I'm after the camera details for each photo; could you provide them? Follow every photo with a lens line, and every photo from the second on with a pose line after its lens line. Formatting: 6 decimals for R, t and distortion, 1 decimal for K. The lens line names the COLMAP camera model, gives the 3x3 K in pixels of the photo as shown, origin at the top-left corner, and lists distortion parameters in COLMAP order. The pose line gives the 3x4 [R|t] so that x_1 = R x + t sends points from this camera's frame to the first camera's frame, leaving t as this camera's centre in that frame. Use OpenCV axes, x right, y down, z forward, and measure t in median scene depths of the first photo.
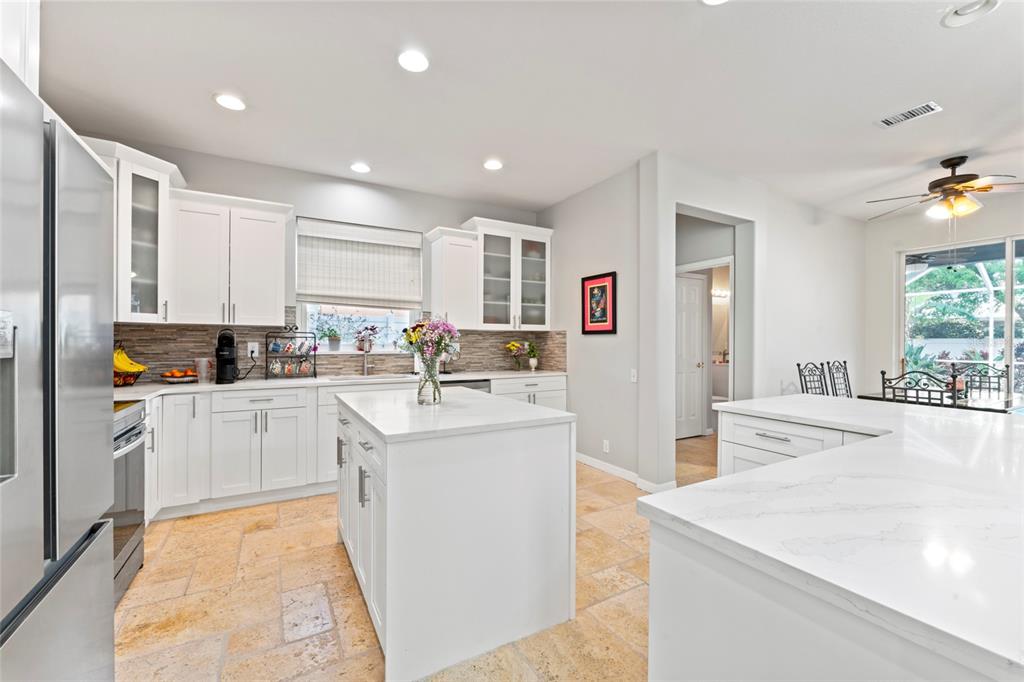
lens RADIAL K [[417.9, 0, 512.0], [0, 417.9, 341.0], [0, 0, 1]] dist [-0.009288, -0.000143]
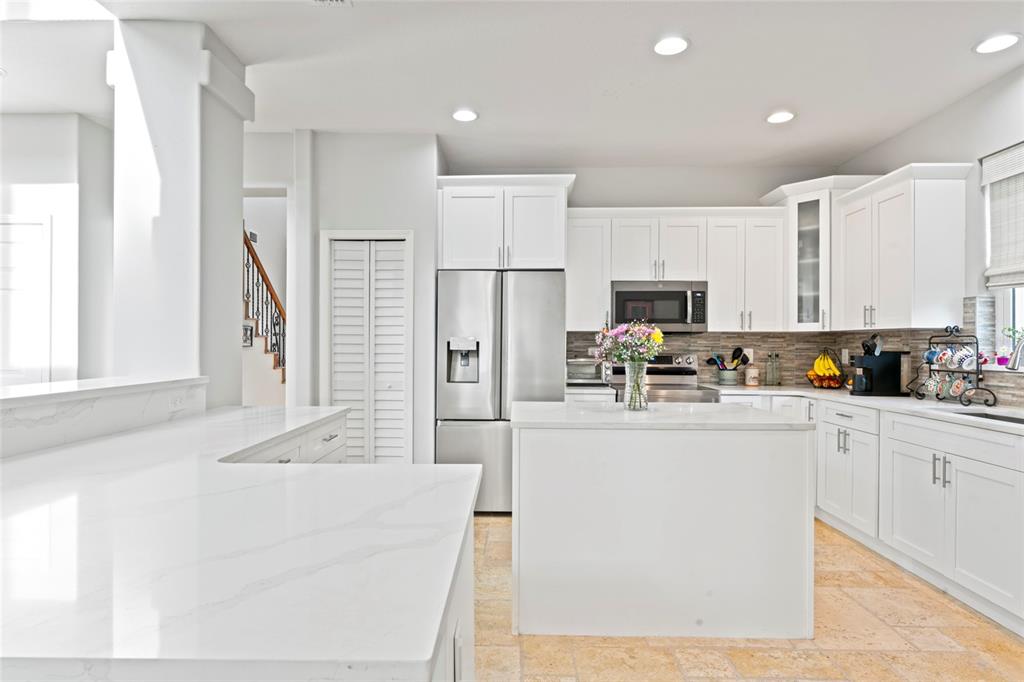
lens RADIAL K [[567.5, 0, 512.0], [0, 567.5, 341.0], [0, 0, 1]] dist [0.000457, 0.000302]
pose [[-0.505725, -0.009760, -0.862640, 0.595197], [-0.003572, 0.999951, -0.009219, -0.001113], [0.862687, -0.001581, -0.505735, 0.774635]]
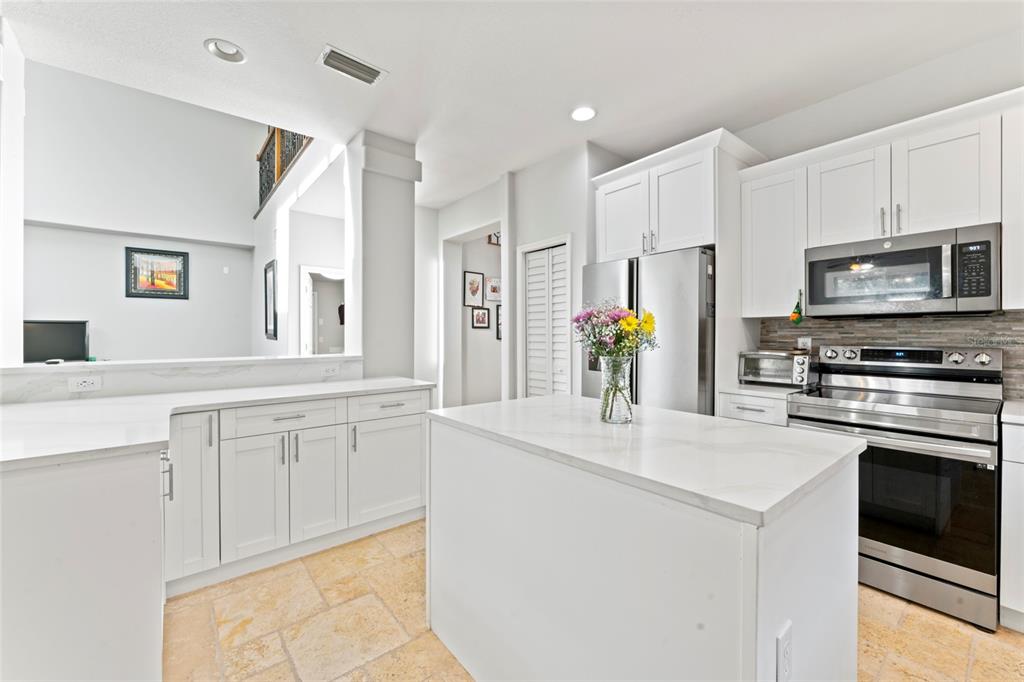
lens RADIAL K [[411.9, 0, 510.5], [0, 411.9, 335.7], [0, 0, 1]] dist [-0.000137, -0.000031]
pose [[-0.987420, -0.001469, -0.158110, 0.052094], [-0.001573, 0.999999, 0.000530, -0.001679], [0.158109, 0.000772, -0.987421, 0.914793]]
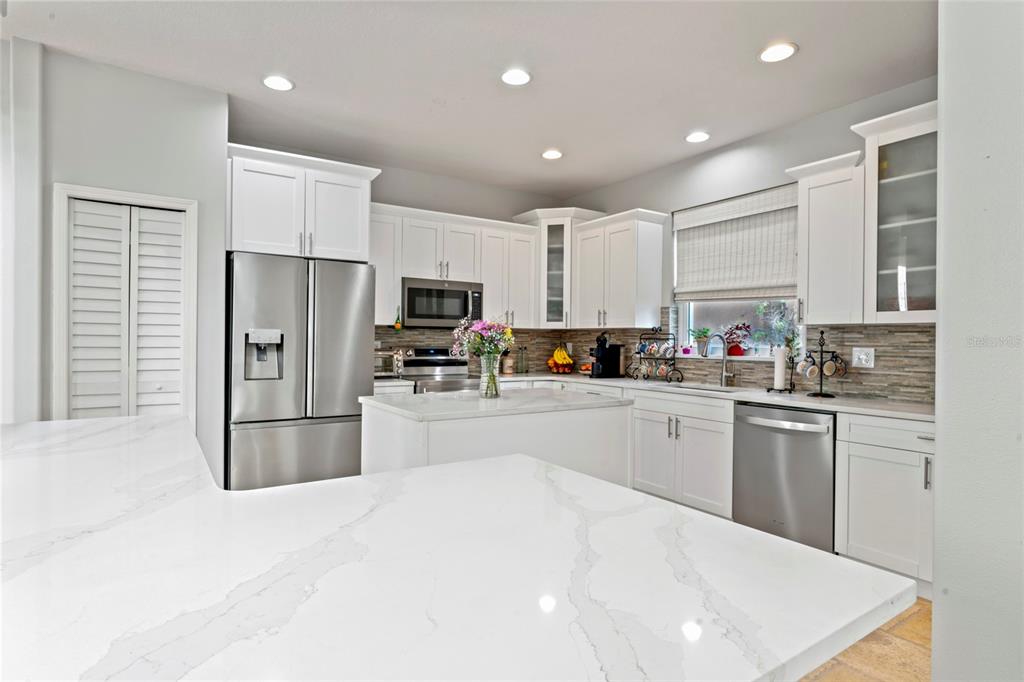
lens RADIAL K [[537.4, 0, 512.0], [0, 537.4, 341.0], [0, 0, 1]] dist [-0.001208, -0.000826]
pose [[0.068021, -0.000323, -0.997684, 0.651818], [-0.007879, 0.999969, -0.000861, -0.000166], [0.997653, 0.007919, 0.068016, 0.524347]]
